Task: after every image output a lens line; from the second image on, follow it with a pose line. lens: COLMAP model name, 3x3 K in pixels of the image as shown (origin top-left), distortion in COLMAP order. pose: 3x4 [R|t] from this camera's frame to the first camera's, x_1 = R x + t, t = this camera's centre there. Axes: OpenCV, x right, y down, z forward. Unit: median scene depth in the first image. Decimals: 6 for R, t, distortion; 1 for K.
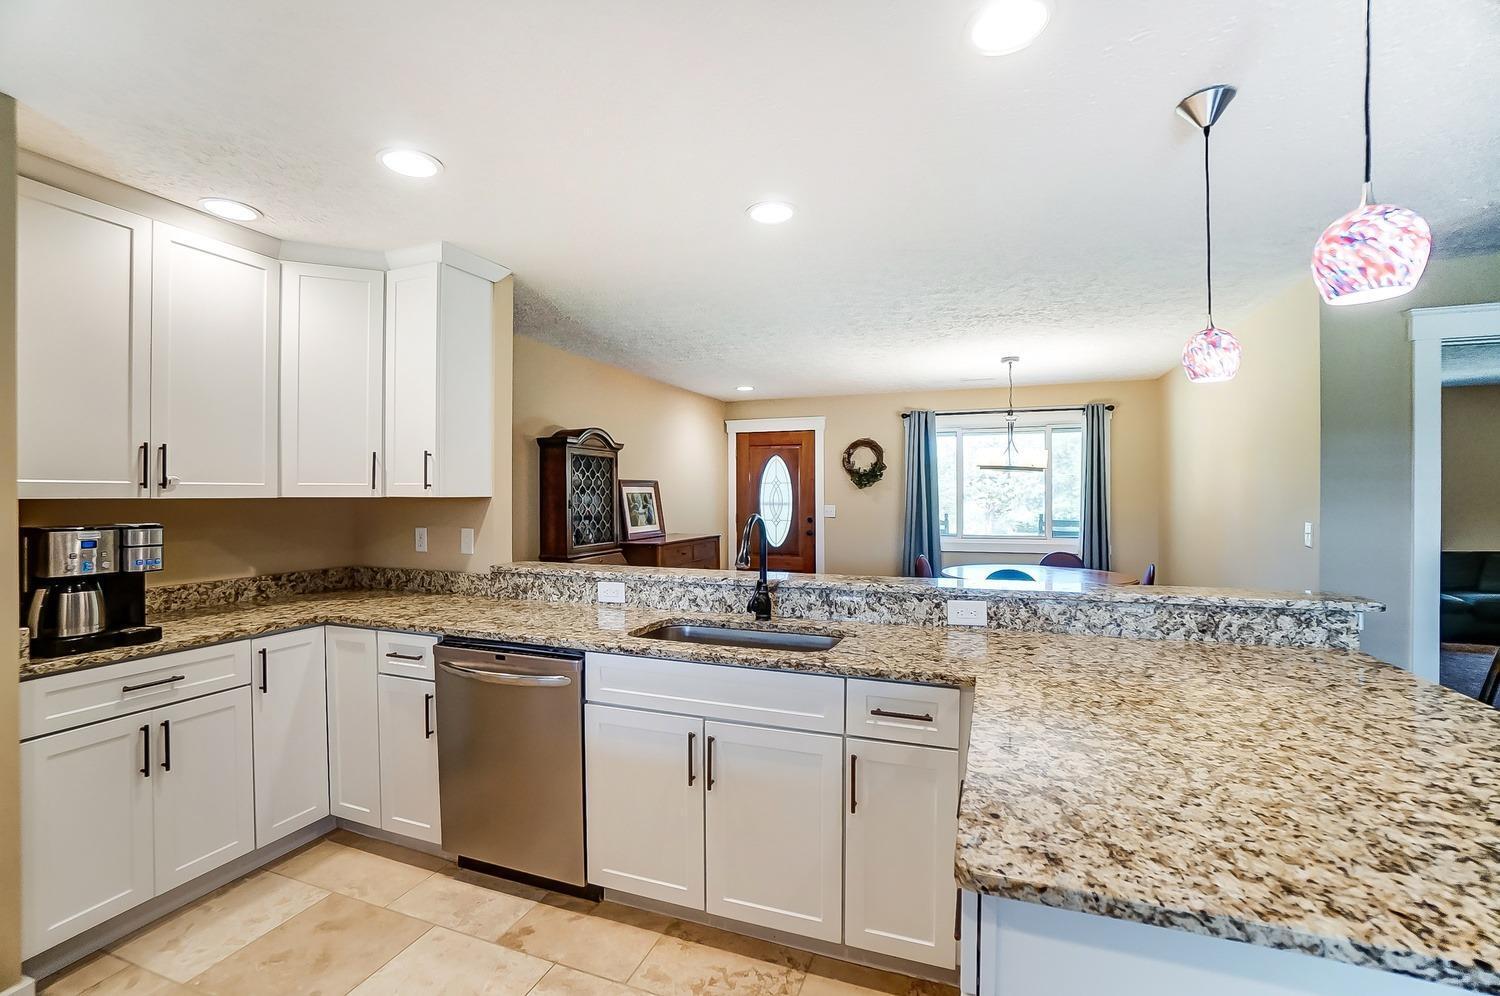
lens RADIAL K [[665.0, 0, 741.3], [0, 665.0, 497.9], [0, 0, 1]] dist [-0.062121, 0.023907]
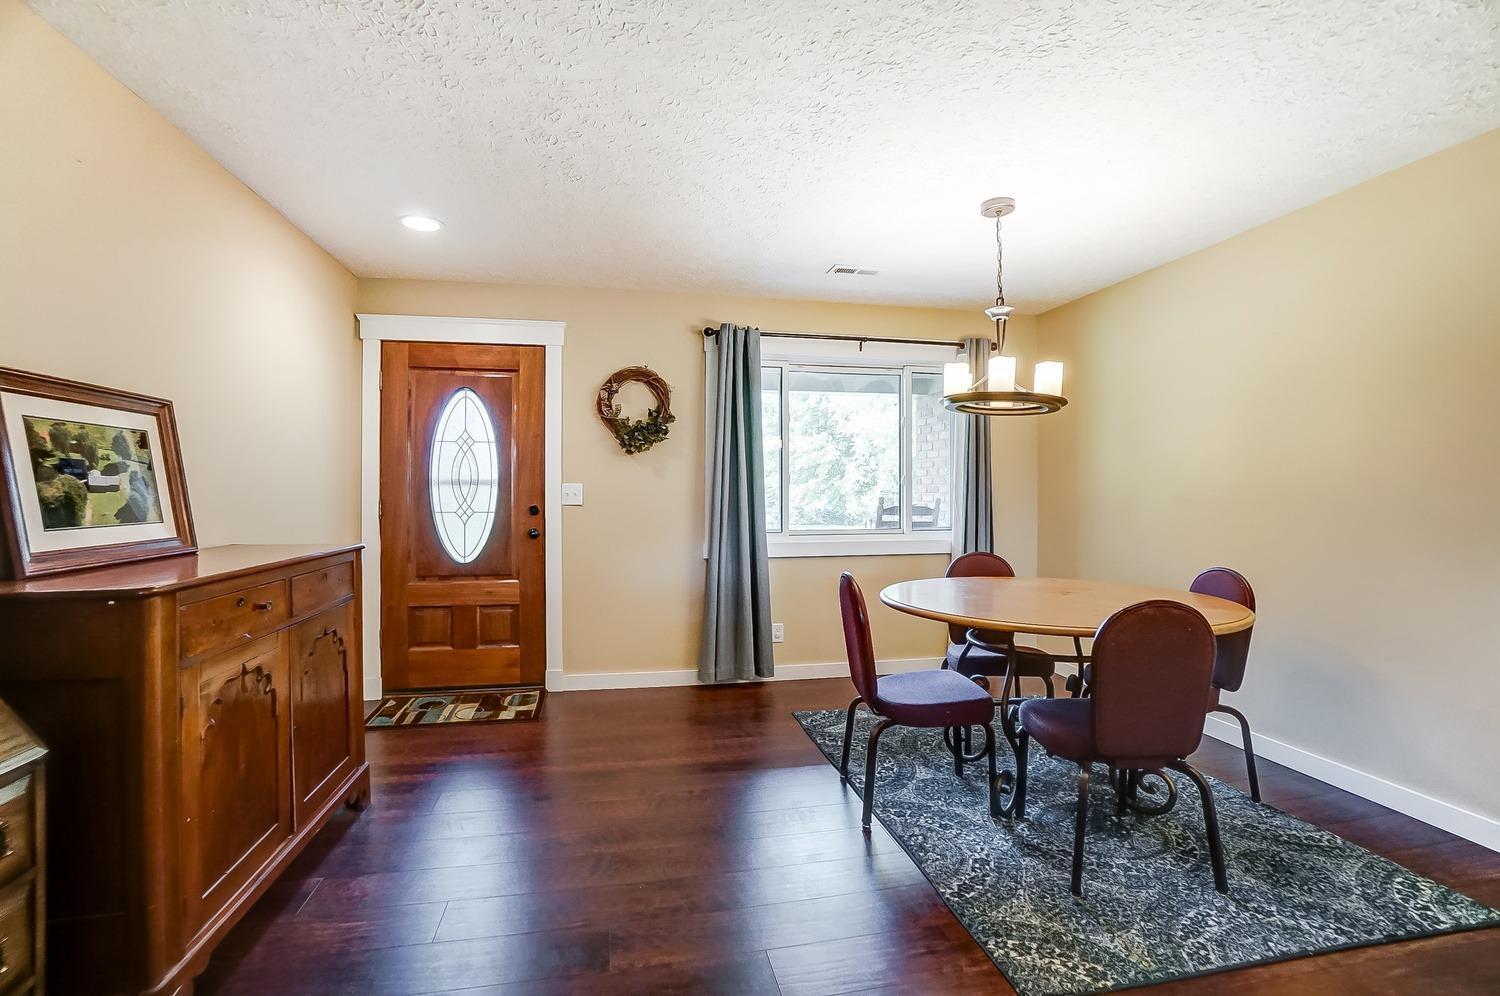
lens RADIAL K [[665.0, 0, 741.3], [0, 665.0, 497.9], [0, 0, 1]] dist [-0.062121, 0.023907]
pose [[0.843411, 0.000390, 0.537269, -0.064069], [-0.002538, 0.999991, 0.003259, 0.030272], [-0.537264, -0.004113, 0.843404, 0.663159]]
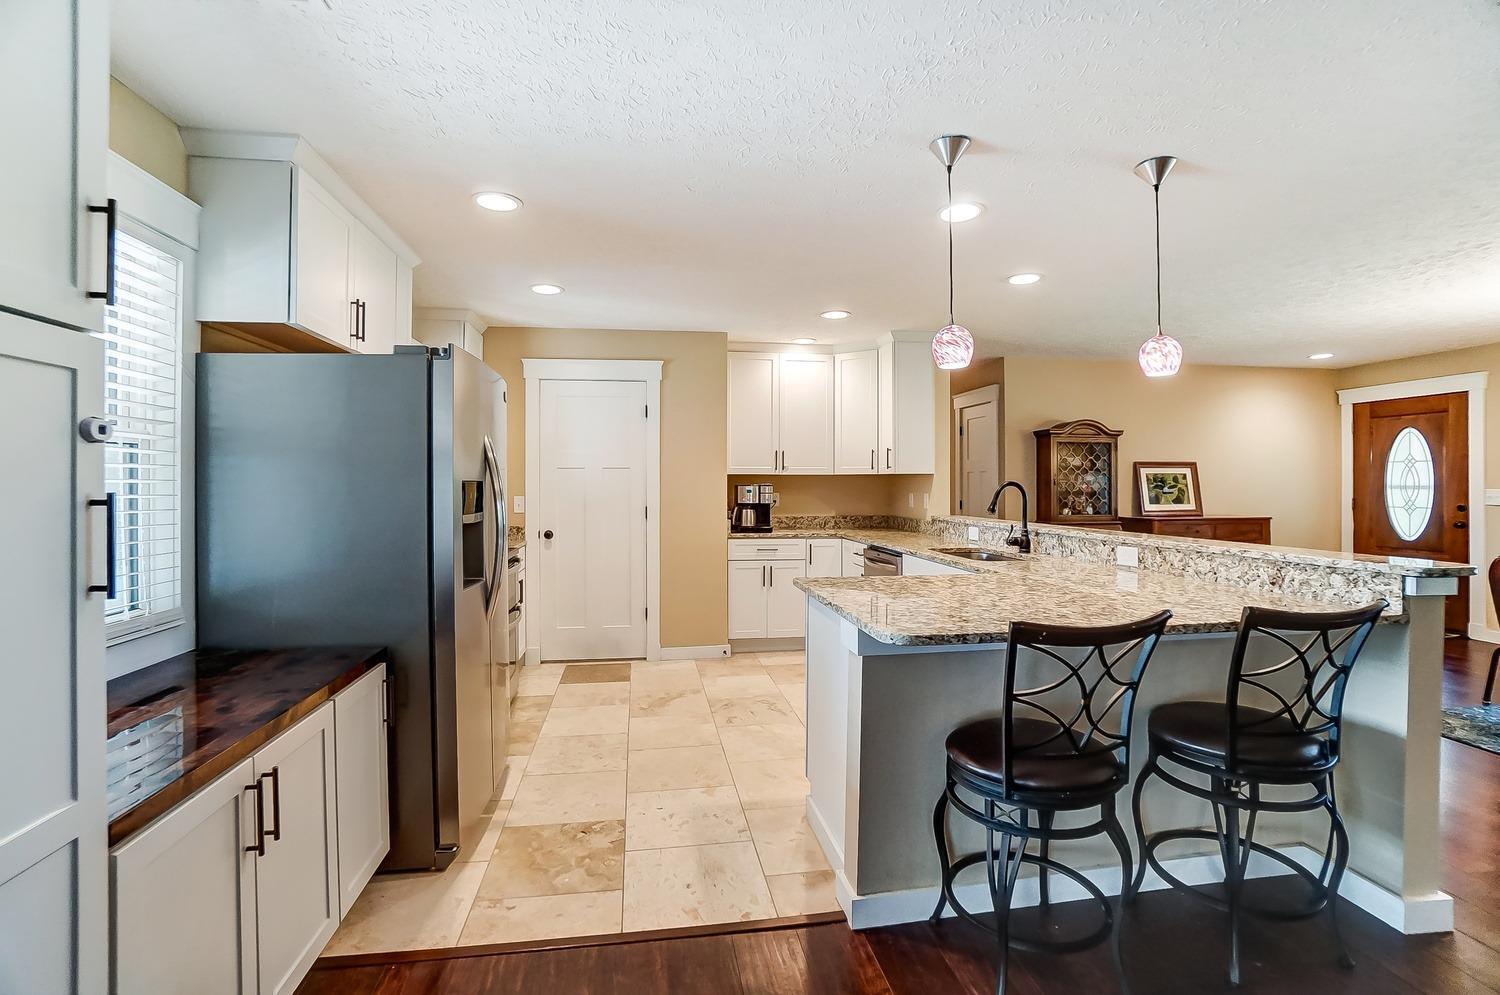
lens RADIAL K [[665.0, 0, 741.3], [0, 665.0, 497.4], [0, 0, 1]] dist [-0.062121, 0.023907]
pose [[0.499038, 0.020399, -0.866340, 0.479681], [-0.006099, 0.999781, 0.020027, 0.016306], [0.866559, -0.004711, 0.499053, -0.136655]]
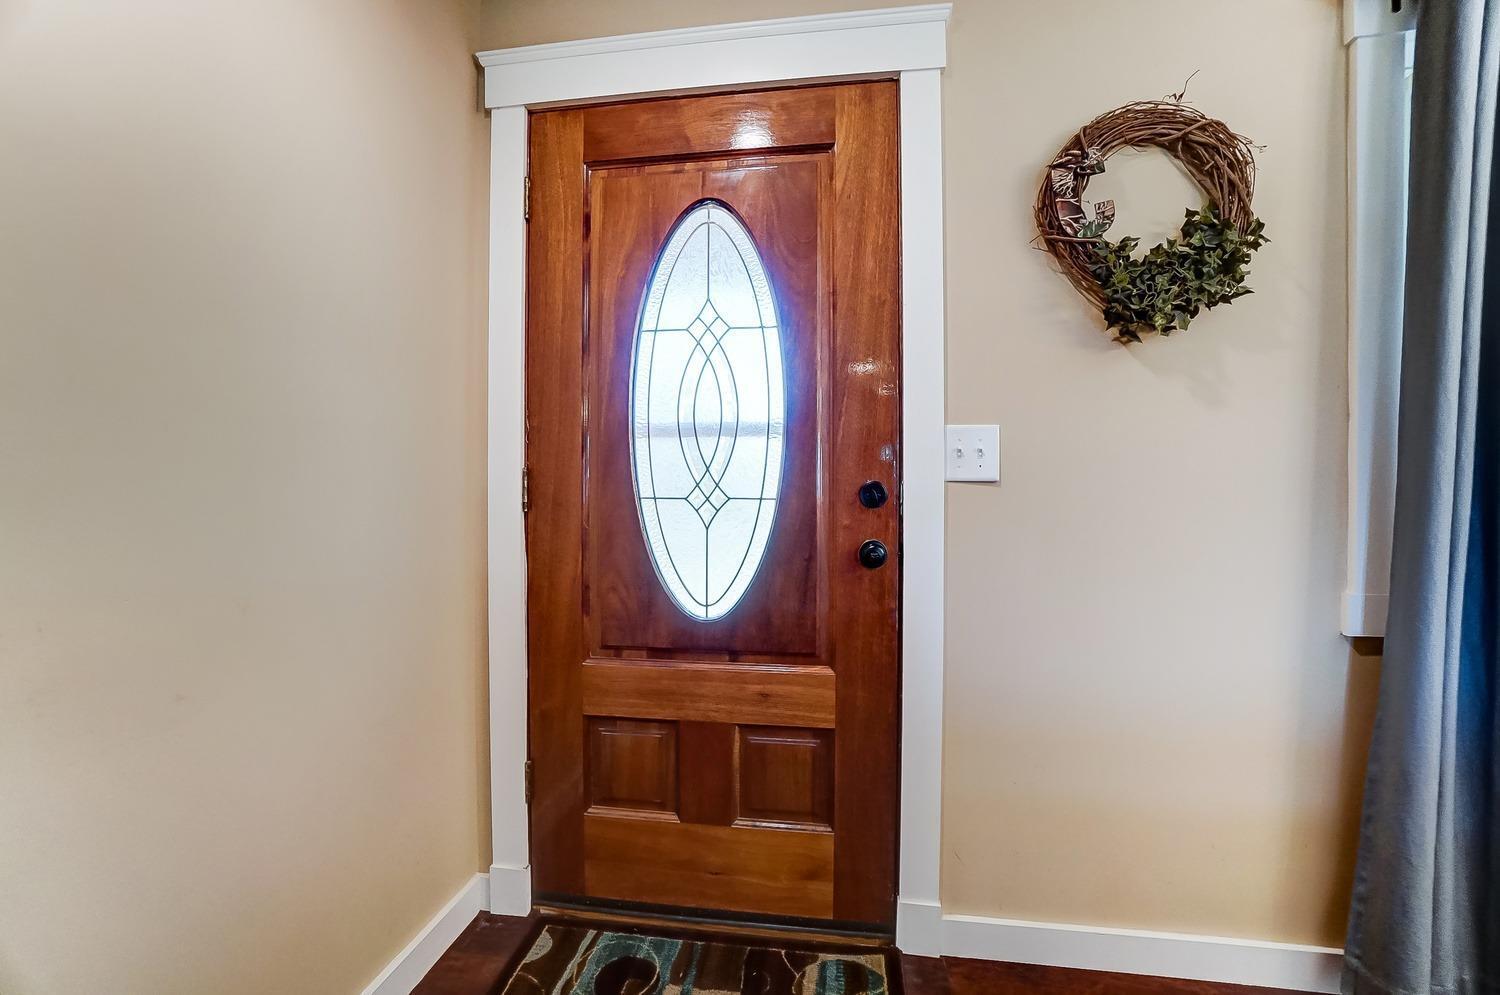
lens RADIAL K [[665.0, 0, 741.3], [0, 665.0, 497.4], [0, 0, 1]] dist [-0.062121, 0.023907]
pose [[0.976552, 0.000463, 0.215282, 0.024266], [-0.001566, 0.999987, 0.004949, 0.048324], [-0.215277, -0.005170, 0.976539, 1.171603]]
